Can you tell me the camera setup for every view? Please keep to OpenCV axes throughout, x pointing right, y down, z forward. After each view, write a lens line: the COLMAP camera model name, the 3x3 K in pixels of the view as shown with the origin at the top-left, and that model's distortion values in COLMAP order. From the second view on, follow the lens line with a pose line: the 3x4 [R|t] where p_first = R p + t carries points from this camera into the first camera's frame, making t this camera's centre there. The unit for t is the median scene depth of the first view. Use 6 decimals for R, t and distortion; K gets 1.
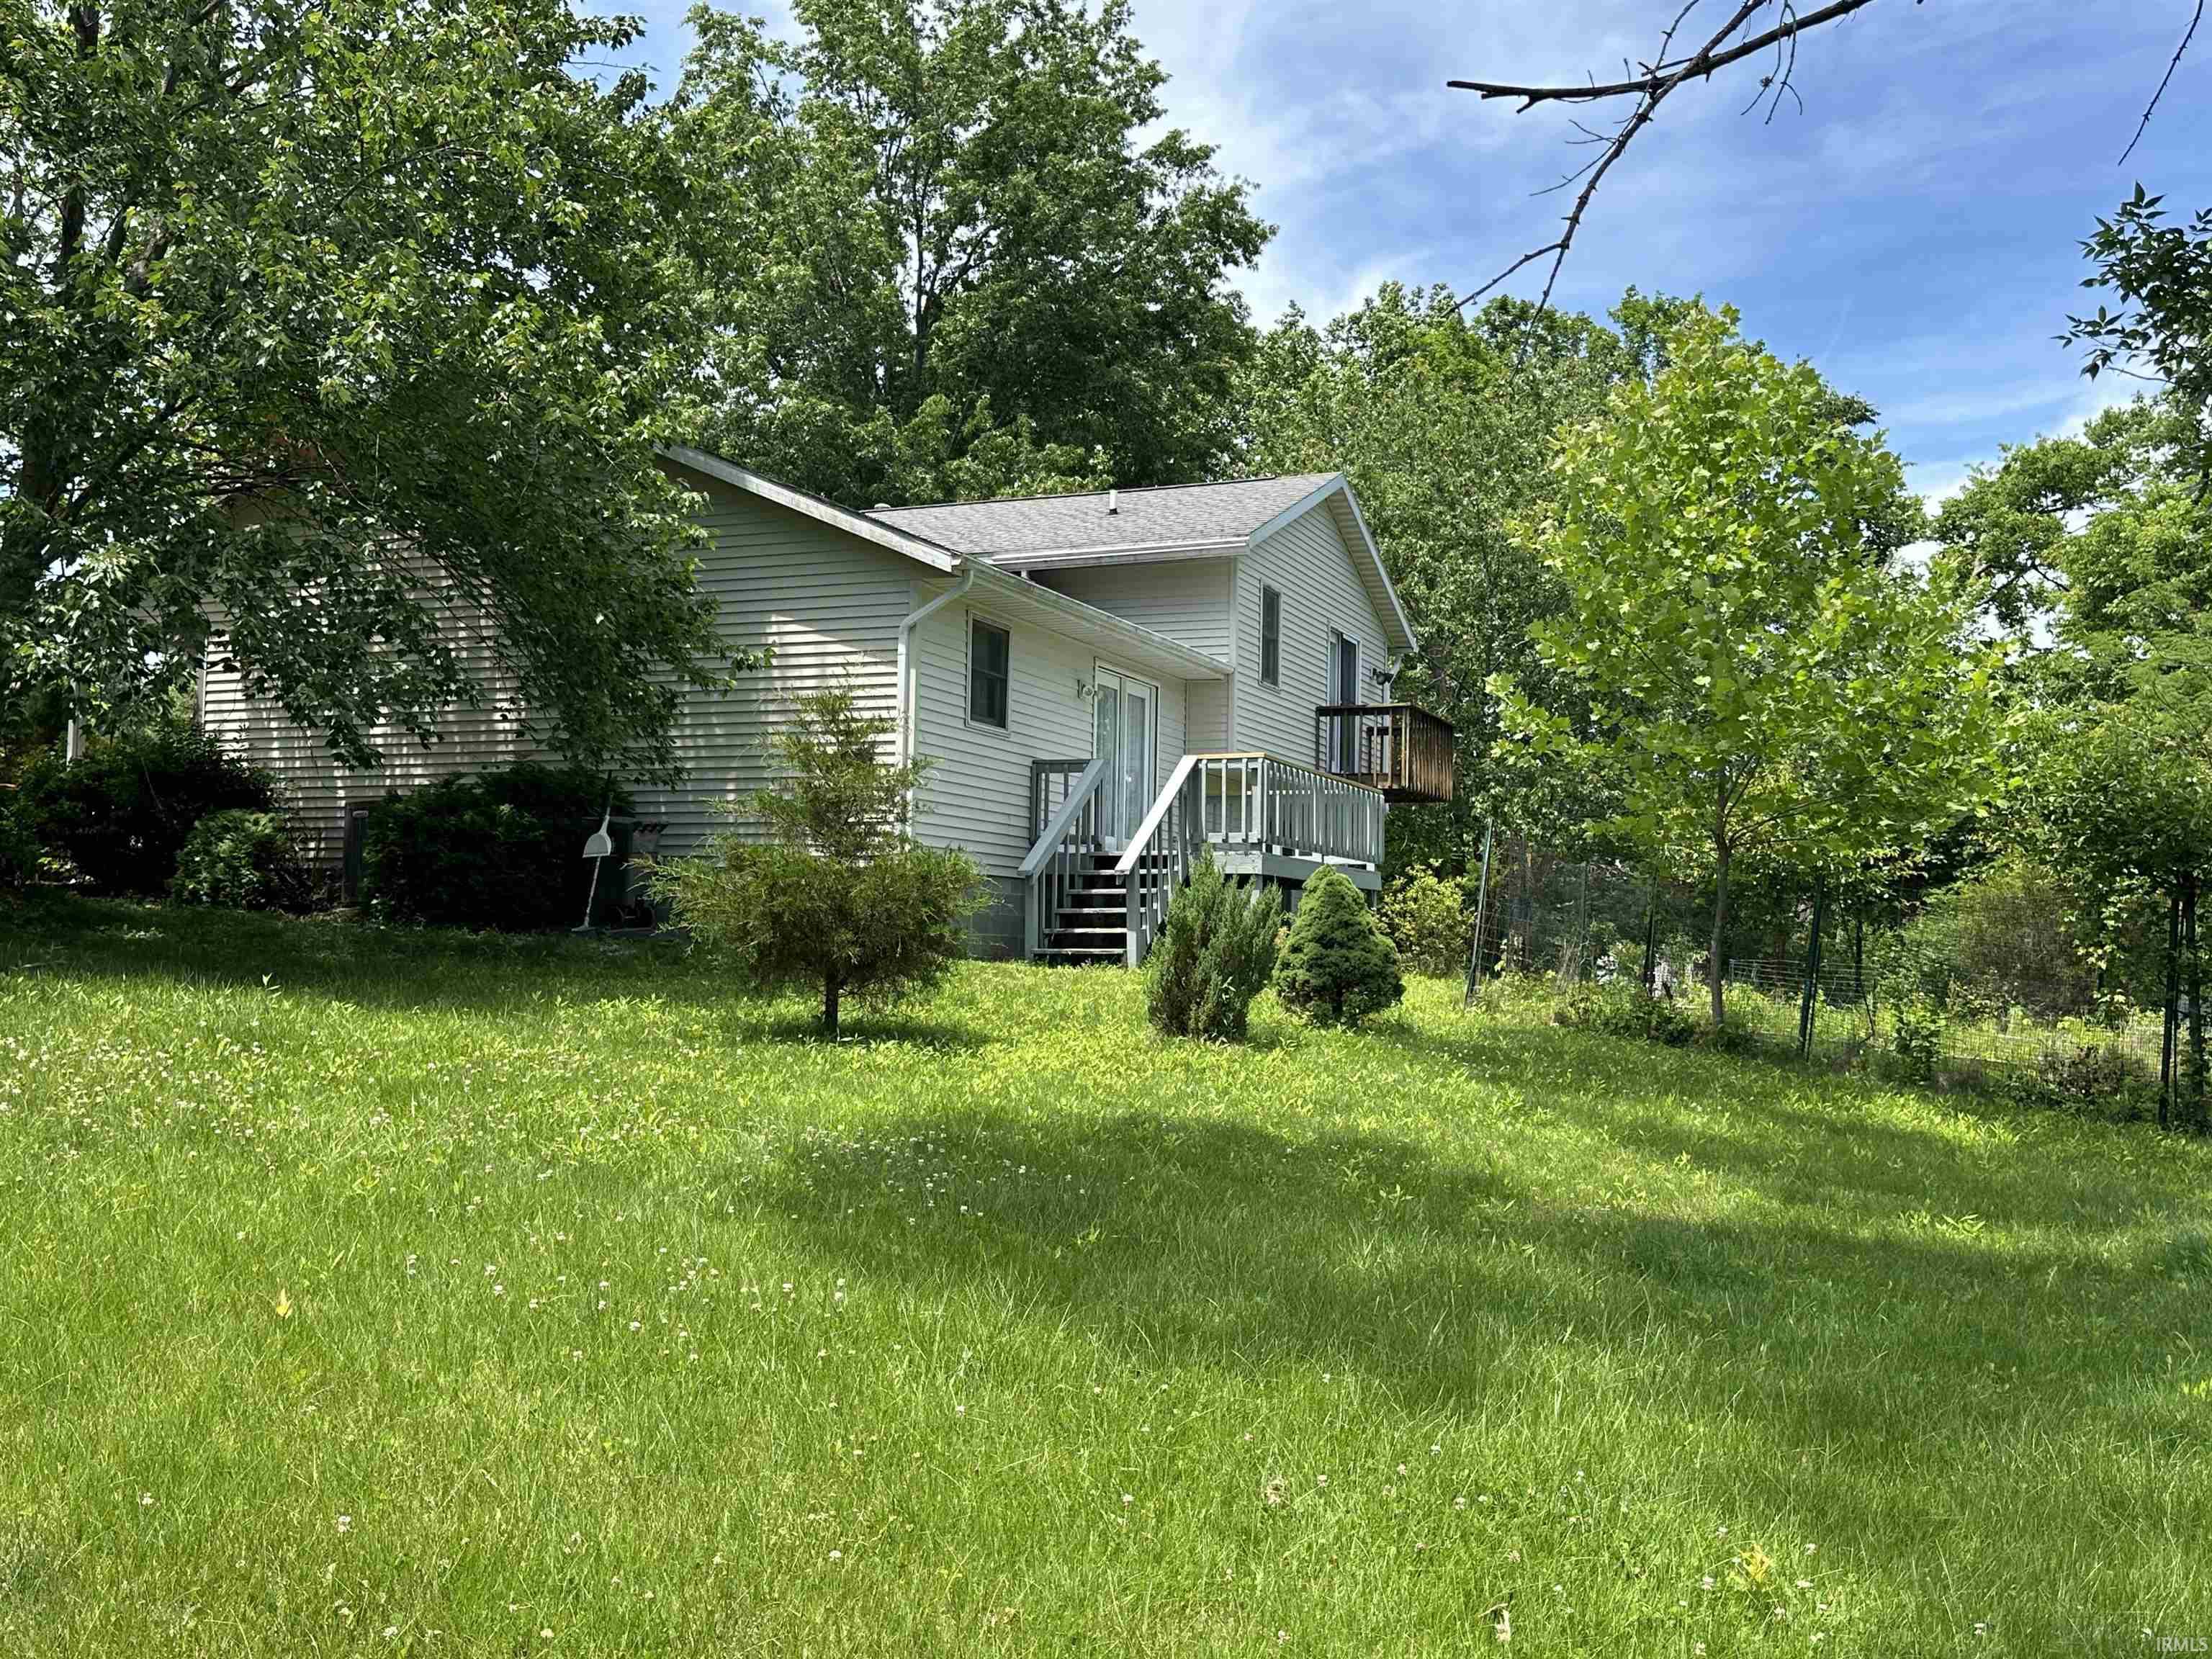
lens RADIAL K [[2002.1, 0, 1106.0], [0, 2002.1, 829.5], [0, 0, 1]] dist [-0.002942, -0.000450]
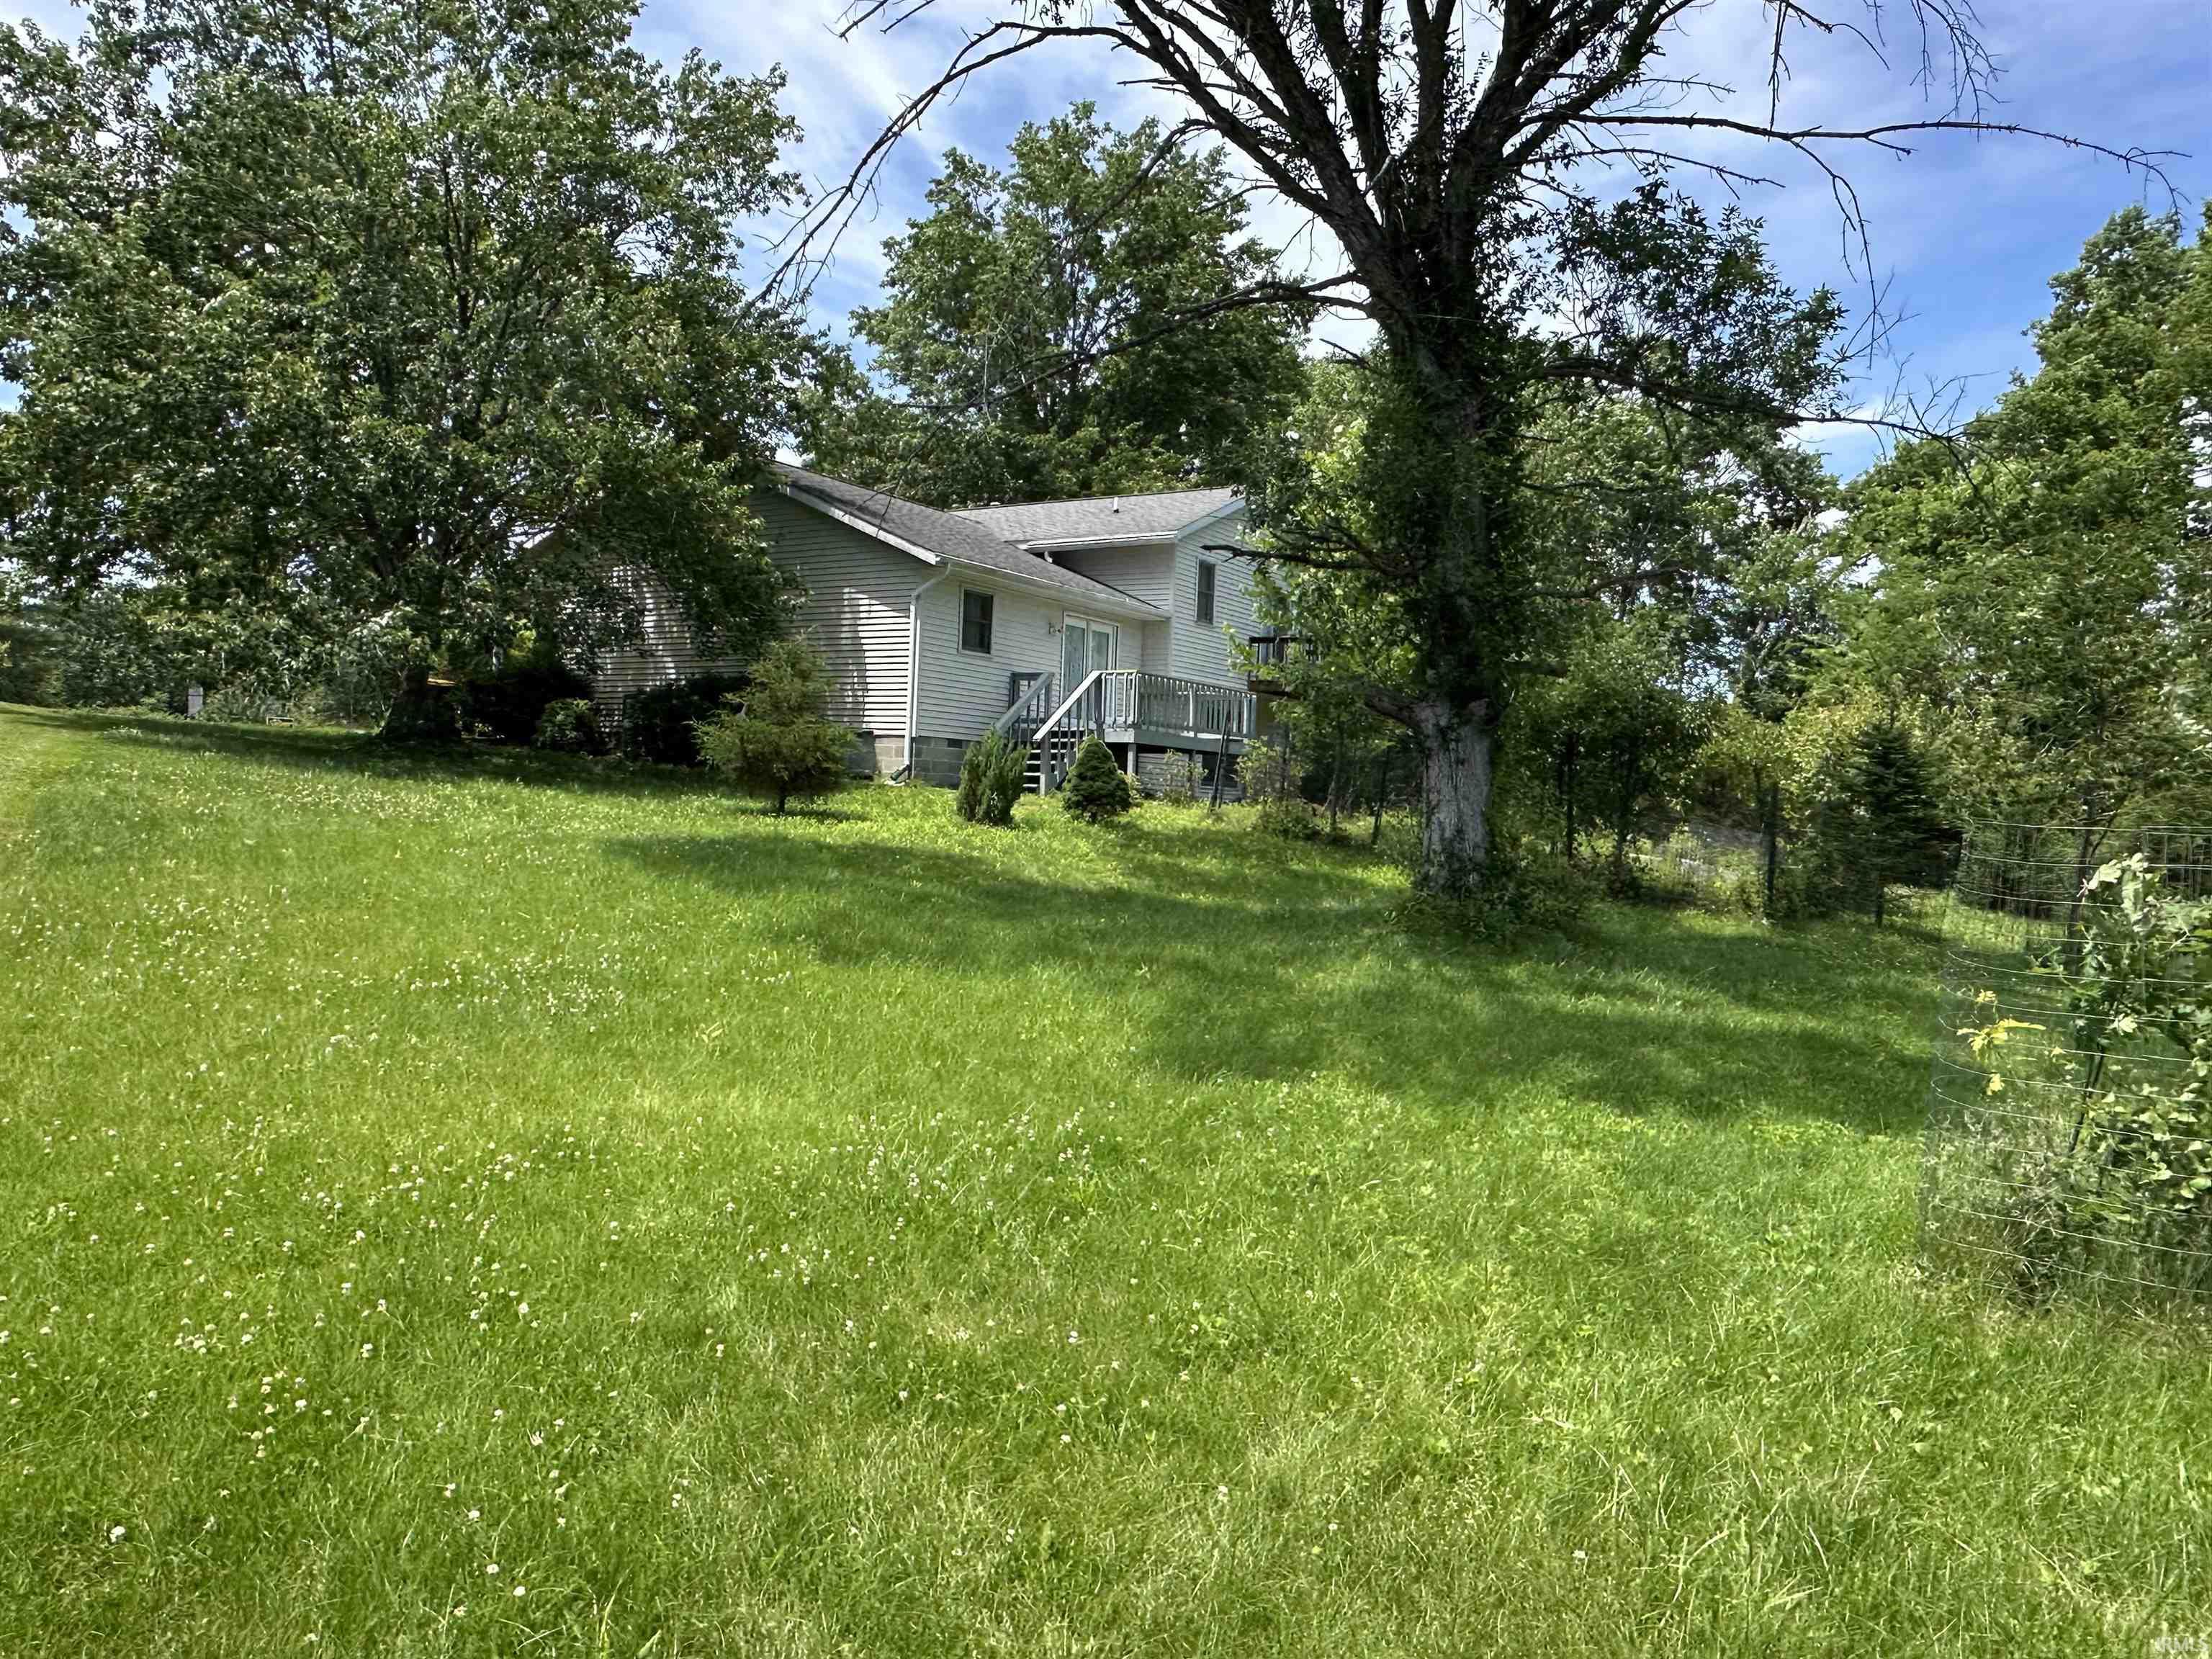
lens RADIAL K [[1532.7, 0, 1106.0], [0, 1532.7, 829.5], [0, 0, 1]] dist [0.002097, -0.126444]
pose [[0.985943, 0.024006, -0.165350, 0.262003], [-0.011754, 0.997138, 0.074680, -0.000282], [0.166670, -0.071687, 0.983403, -0.267742]]
